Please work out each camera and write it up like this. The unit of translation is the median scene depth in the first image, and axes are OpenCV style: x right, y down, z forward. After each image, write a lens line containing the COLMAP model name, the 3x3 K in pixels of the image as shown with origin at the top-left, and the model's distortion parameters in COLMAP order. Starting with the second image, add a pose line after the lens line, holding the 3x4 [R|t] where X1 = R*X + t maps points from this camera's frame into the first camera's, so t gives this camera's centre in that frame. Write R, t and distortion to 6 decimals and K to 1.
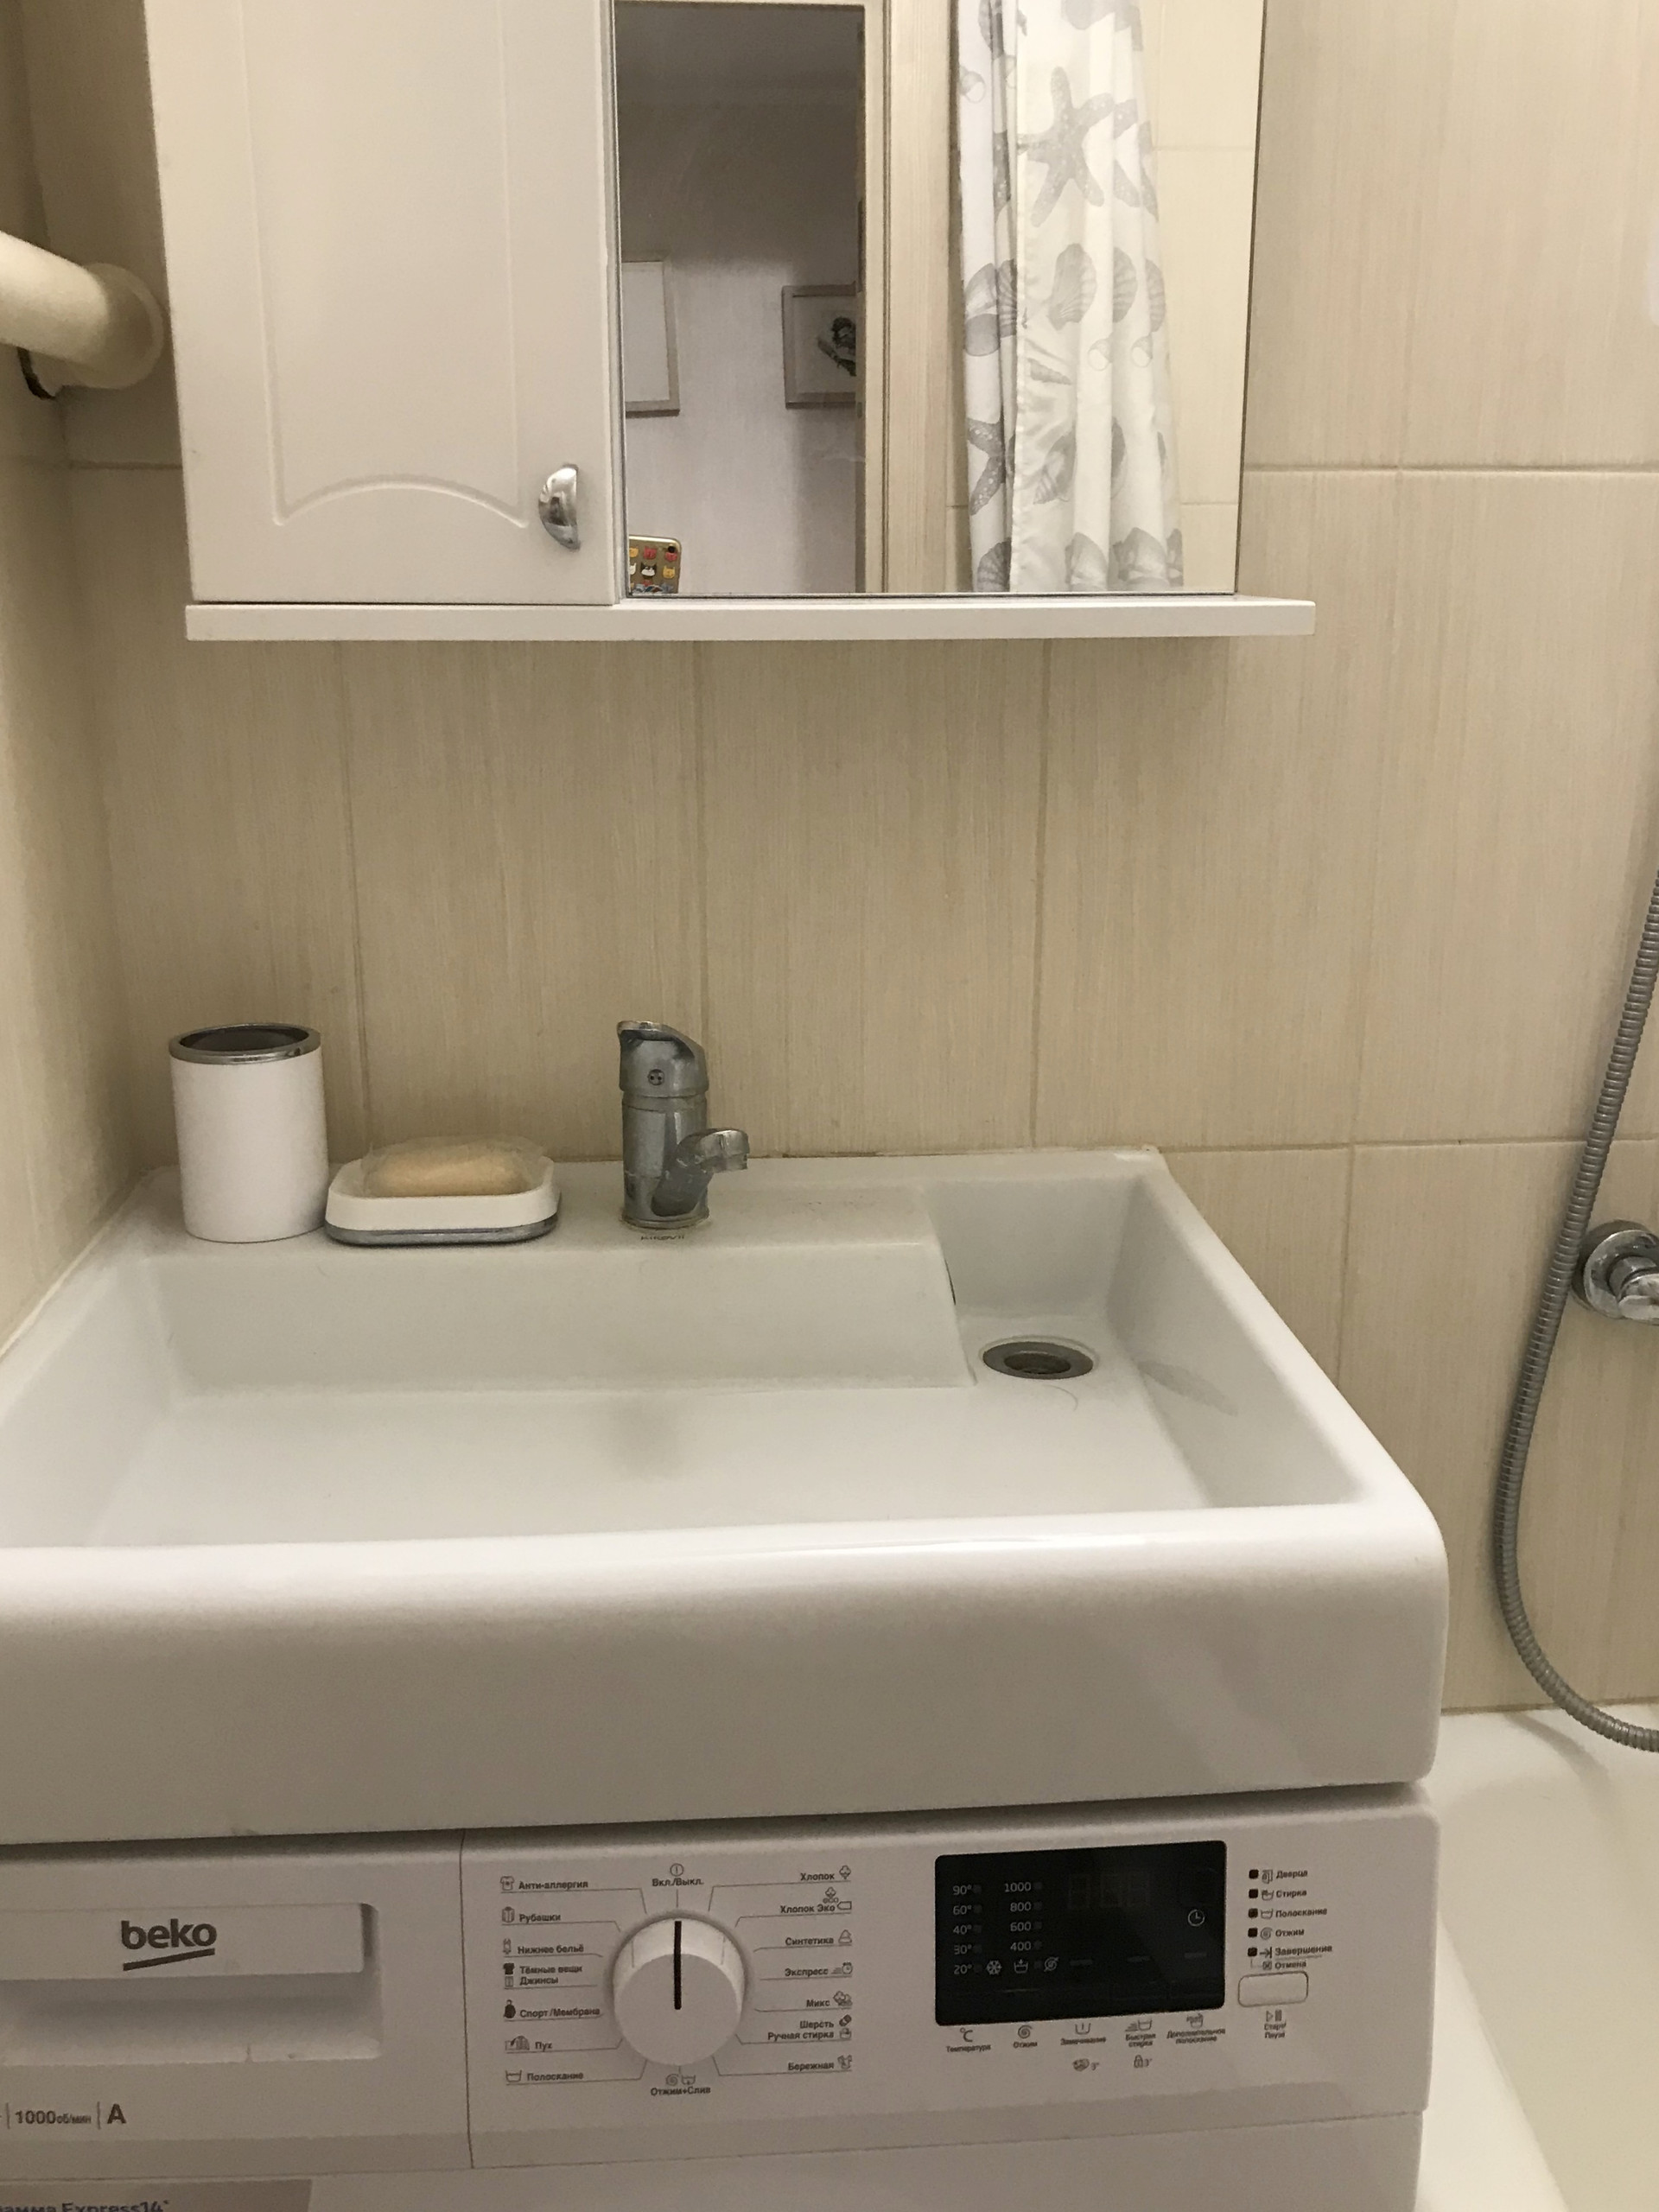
lens RADIAL K [[1997.3, 0, 829.5], [0, 1997.3, 1106.0], [0, 0, 1]] dist [-0.006862, 0.002597]
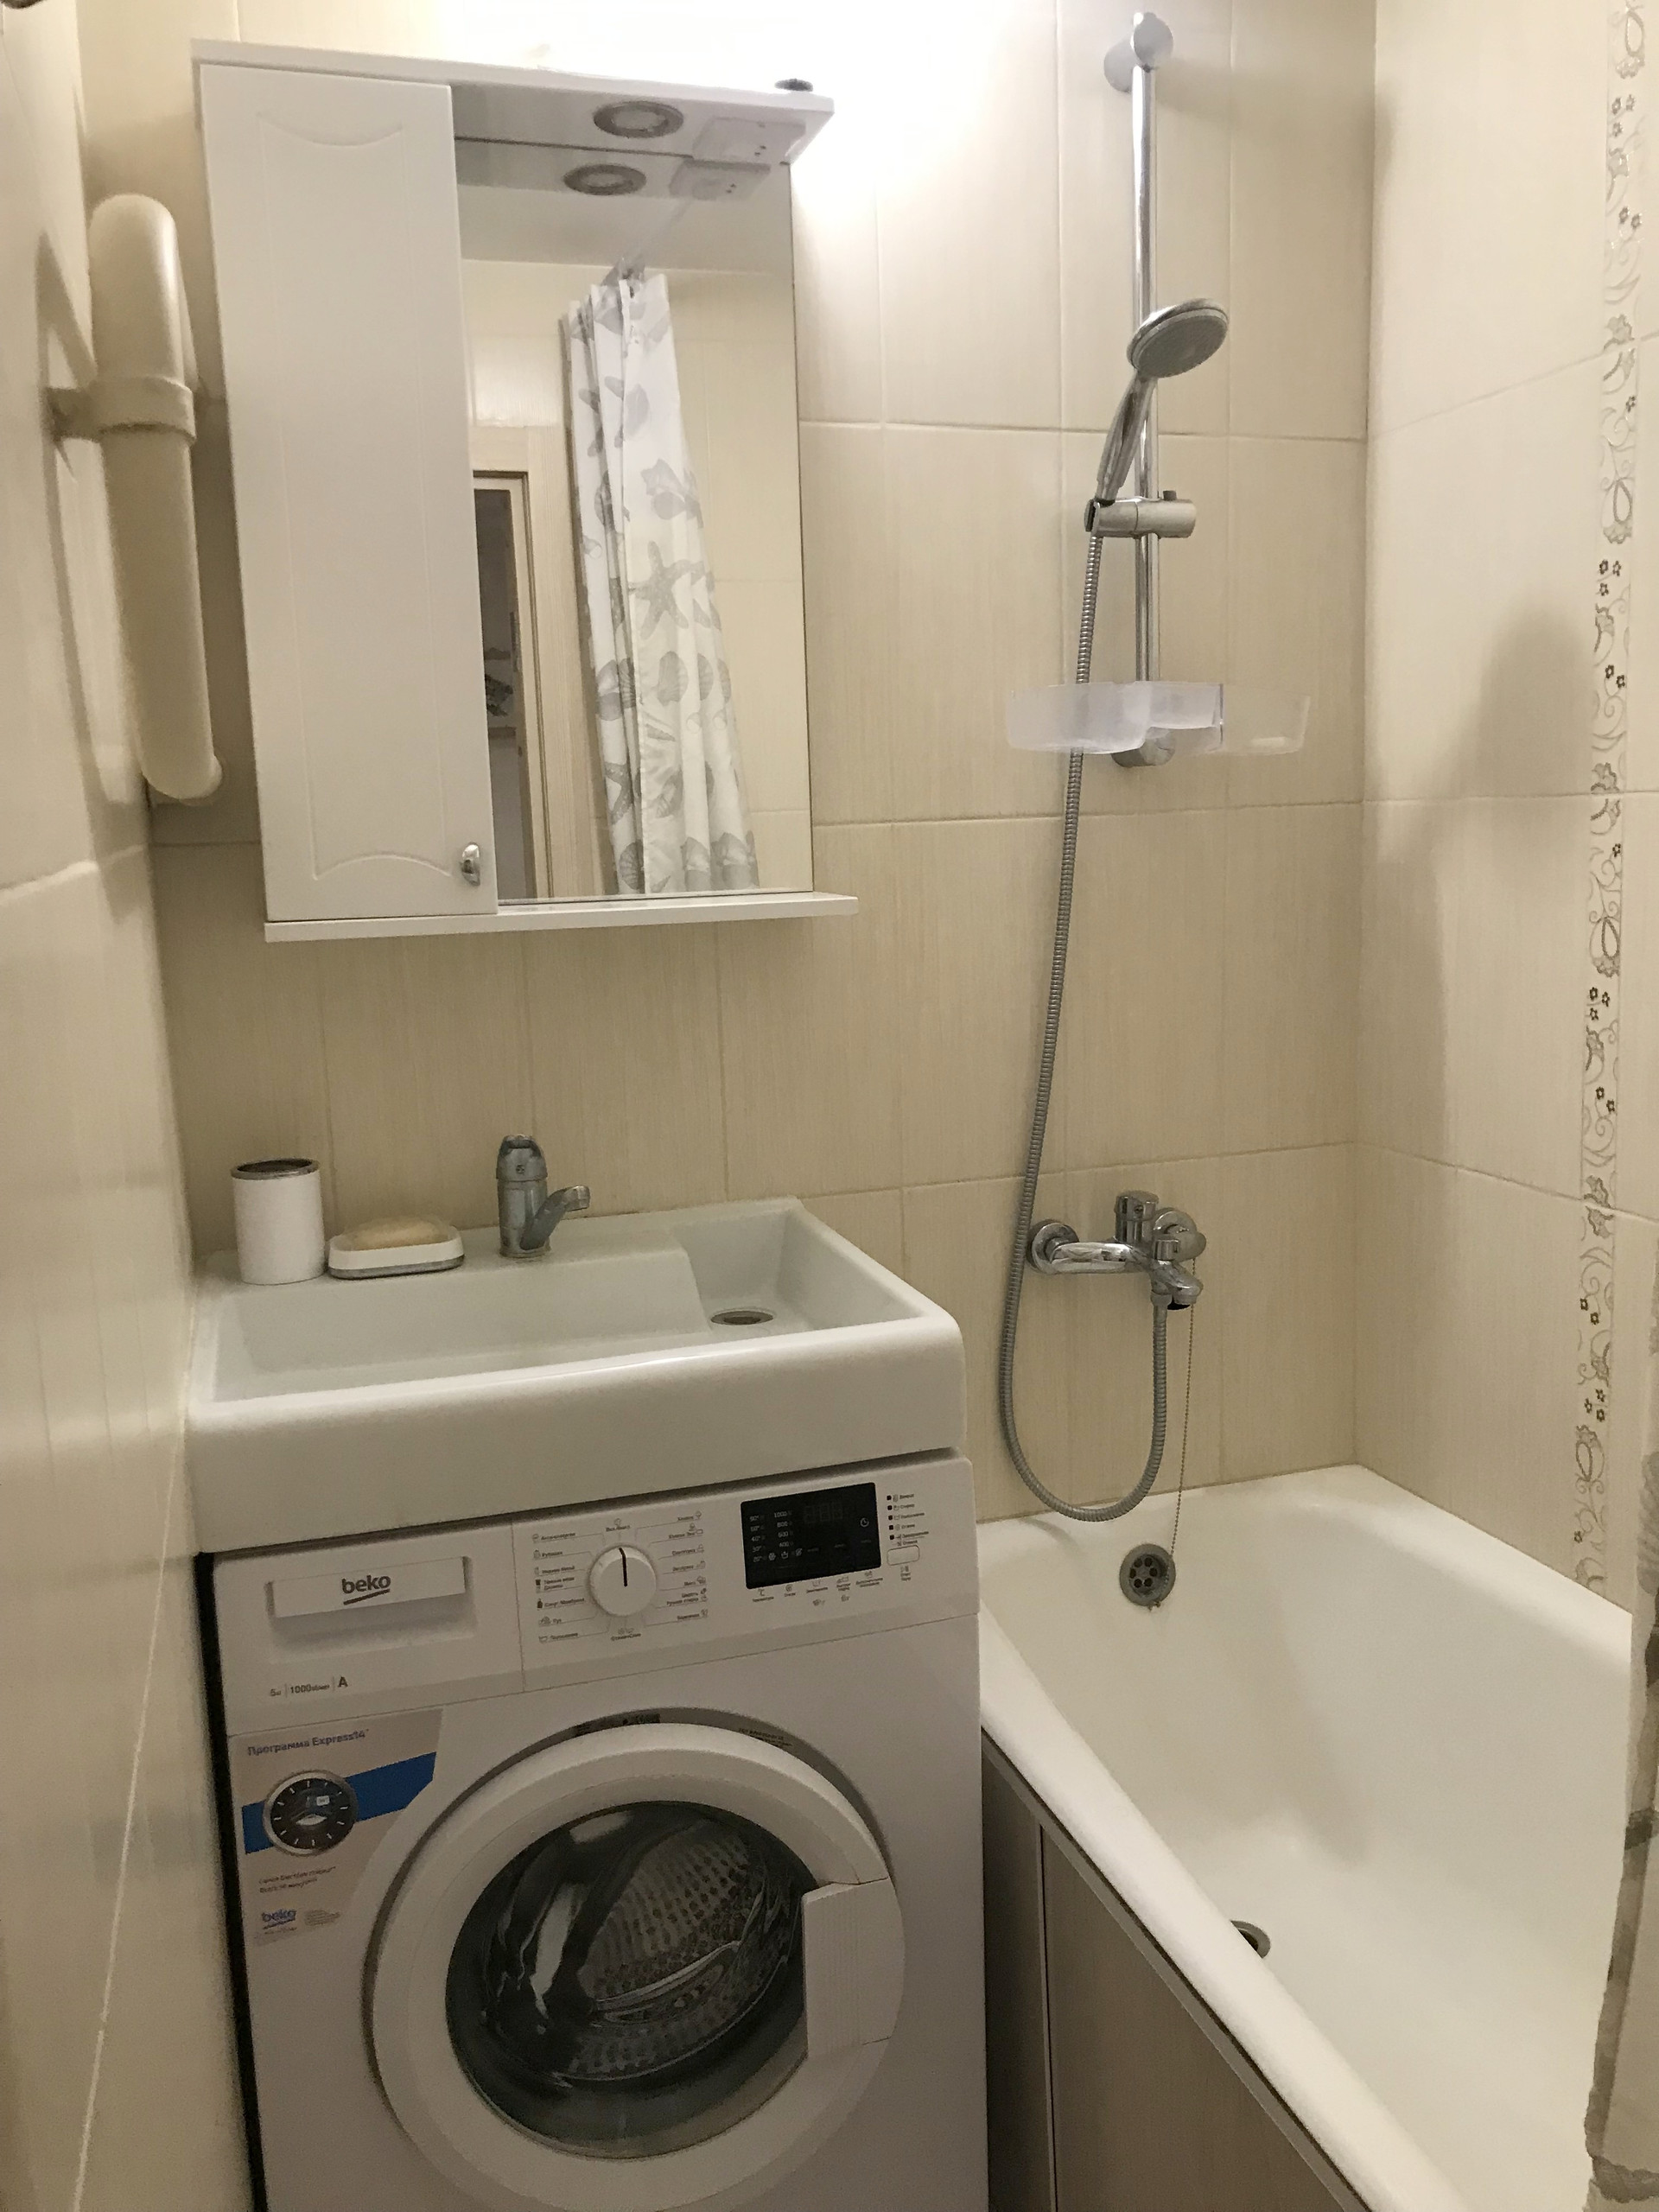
lens RADIAL K [[1791.5, 0, 850.1], [0, 1791.5, 1095.8], [0, 0, 1]] dist [0.035622, -0.126809]
pose [[0.969820, -0.064159, 0.235228, -0.162514], [0.090148, 0.990749, -0.101439, 0.101564], [-0.226544, 0.119583, 0.966632, -0.577654]]
